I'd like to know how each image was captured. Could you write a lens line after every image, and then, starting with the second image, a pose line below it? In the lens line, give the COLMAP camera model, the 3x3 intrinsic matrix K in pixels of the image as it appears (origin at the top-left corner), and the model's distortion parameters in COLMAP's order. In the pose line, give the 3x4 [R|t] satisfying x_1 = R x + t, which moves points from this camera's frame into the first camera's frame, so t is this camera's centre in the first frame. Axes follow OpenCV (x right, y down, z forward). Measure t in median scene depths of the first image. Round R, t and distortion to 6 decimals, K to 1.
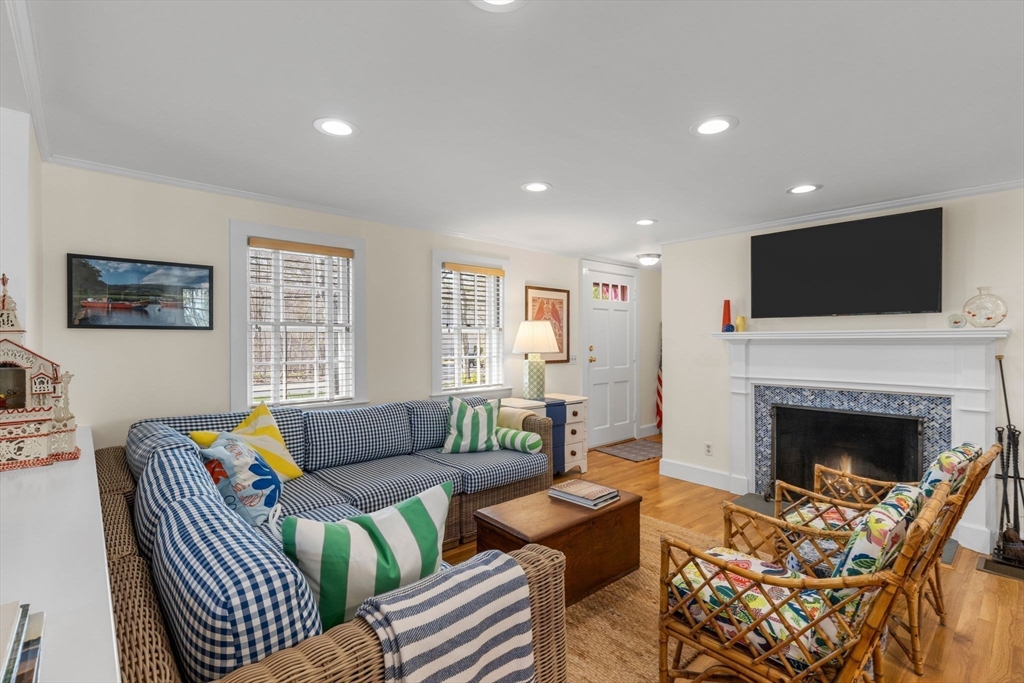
lens RADIAL K [[458.1, 0, 512.7], [0, 458.1, 340.3], [0, 0, 1]] dist [0.004490, -0.000895]
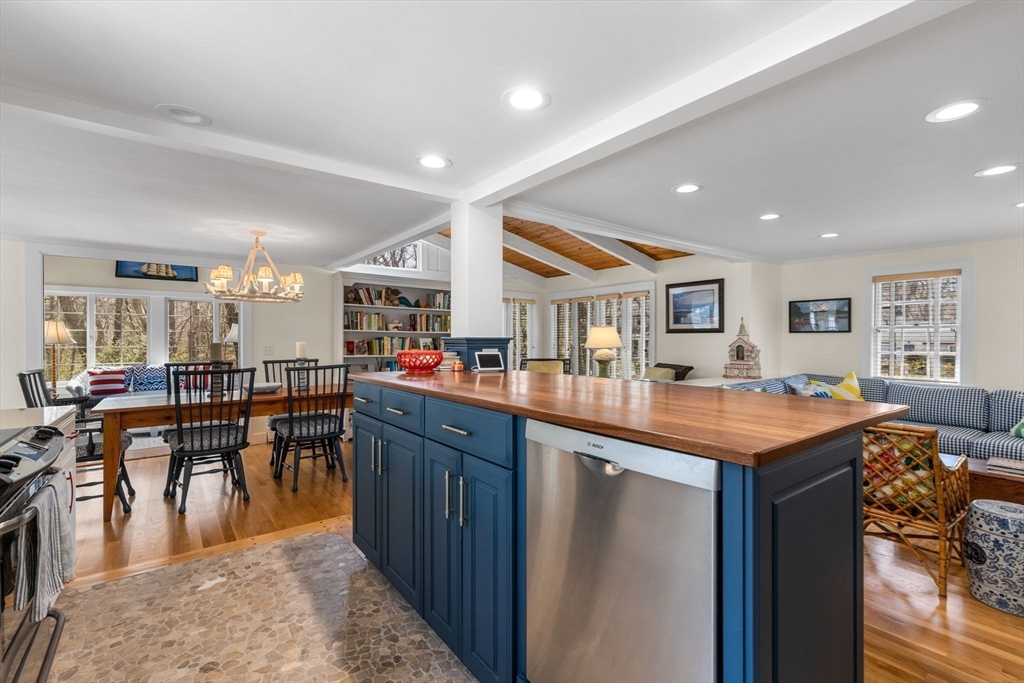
lens RADIAL K [[458.1, 0, 515.6], [0, 458.1, 341.7], [0, 0, 1]] dist [0.004490, -0.000895]
pose [[-0.064606, 0.014080, -0.997812, 1.276238], [-0.005753, 0.999879, 0.014481, -0.005049], [0.997894, 0.006676, -0.064517, -0.220517]]
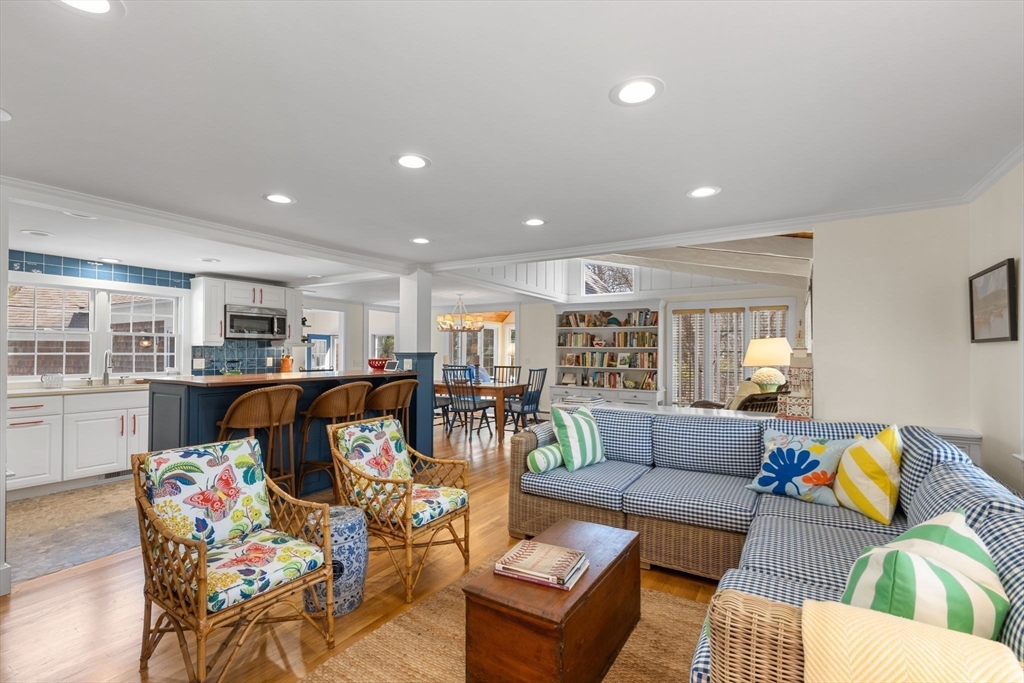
lens RADIAL K [[458.1, 0, 513.1], [0, 458.1, 344.1], [0, 0, 1]] dist [0.004490, -0.000895]
pose [[-0.949980, -0.000601, -0.312309, 0.404136], [0.002750, 0.999943, -0.010288, -0.012054], [0.312298, -0.010632, -0.949925, 1.485098]]
